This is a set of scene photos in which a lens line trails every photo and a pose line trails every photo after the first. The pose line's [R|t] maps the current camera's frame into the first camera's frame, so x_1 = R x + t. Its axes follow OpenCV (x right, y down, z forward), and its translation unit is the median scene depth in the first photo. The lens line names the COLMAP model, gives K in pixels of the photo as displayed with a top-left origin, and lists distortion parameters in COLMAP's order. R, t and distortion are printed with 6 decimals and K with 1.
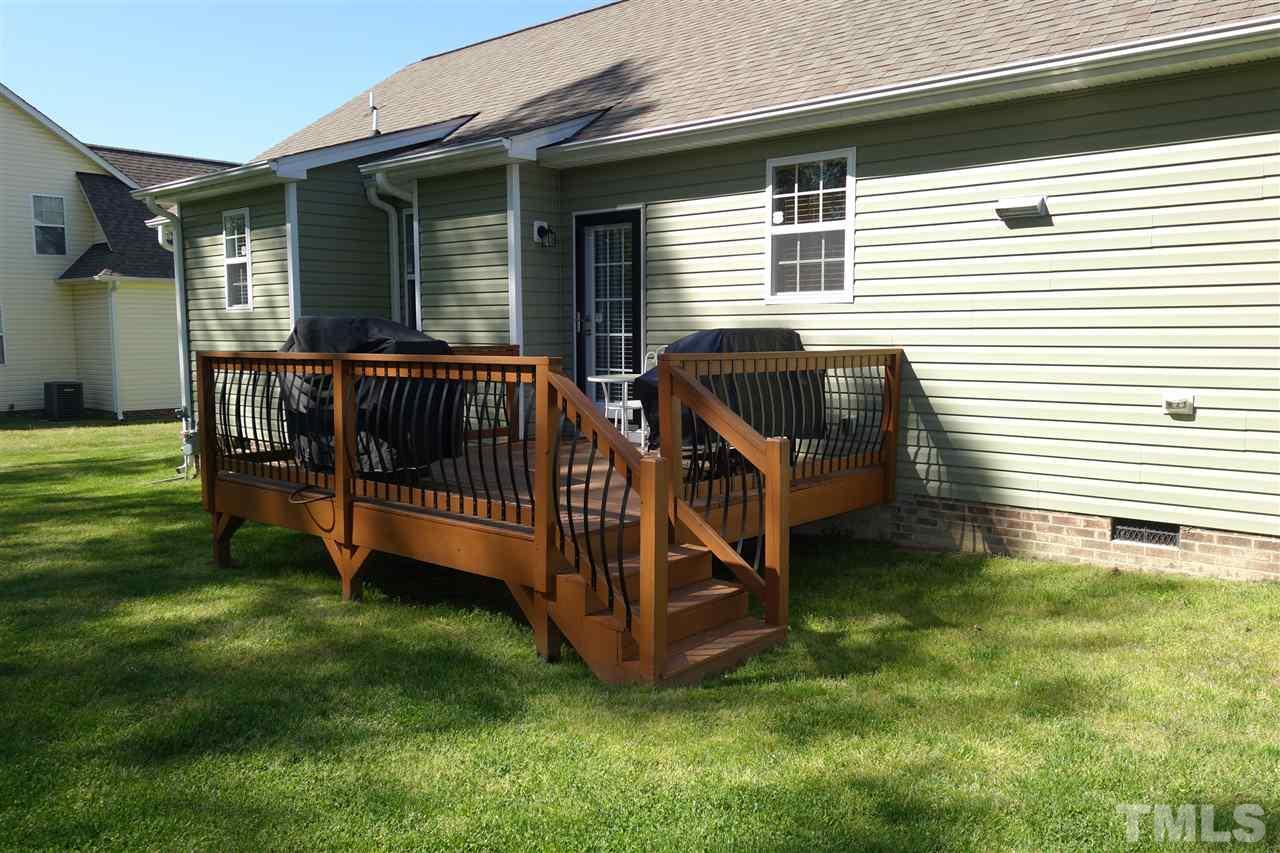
lens RADIAL K [[1007.4, 0, 640.0], [0, 1007.4, 426.5], [0, 0, 1]] dist [0.004575, -0.007438]
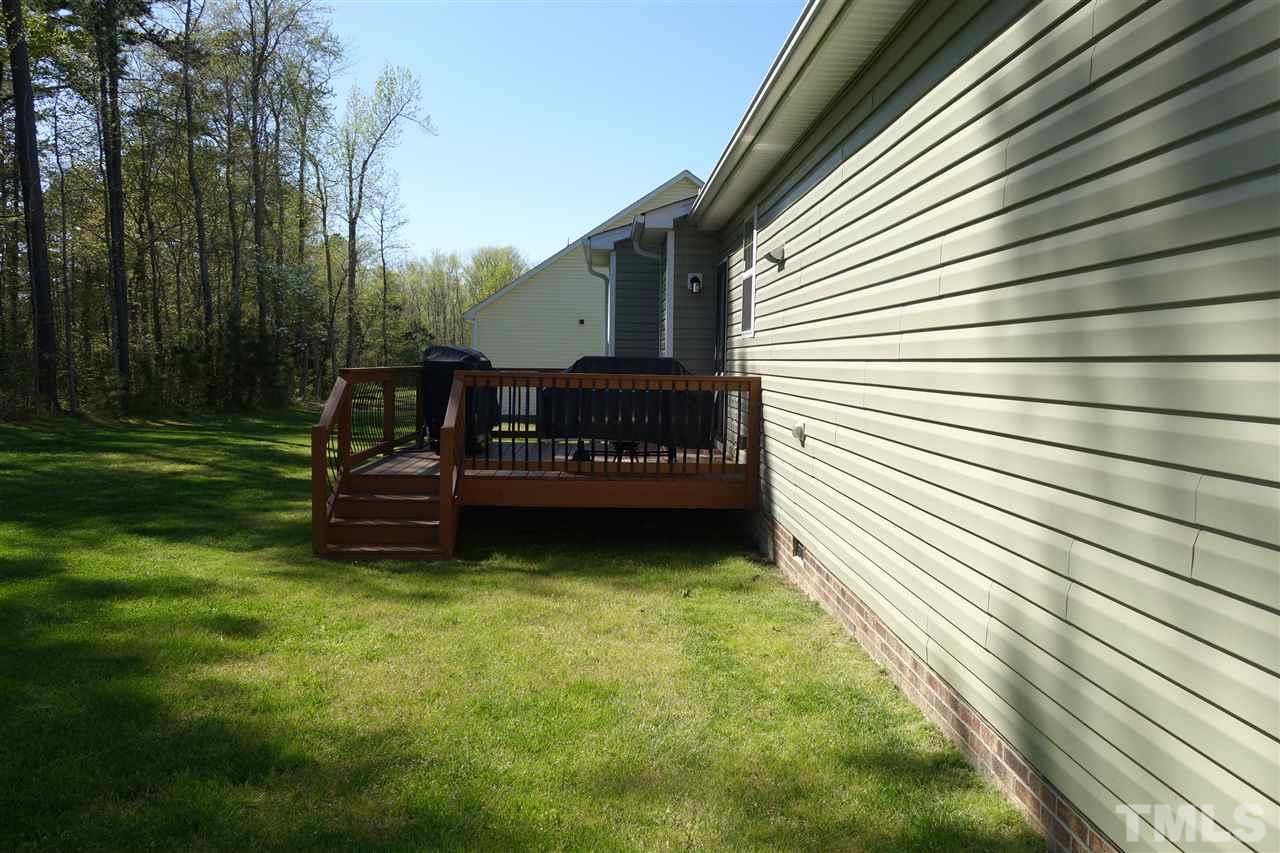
lens RADIAL K [[1007.4, 0, 640.0], [0, 1007.4, 426.5], [0, 0, 1]] dist [0.004575, -0.007438]
pose [[0.682718, 0.072765, -0.727050, 1.014137], [-0.103545, 0.994622, 0.002314, -0.010626], [0.723308, 0.073702, 0.686581, 0.124178]]
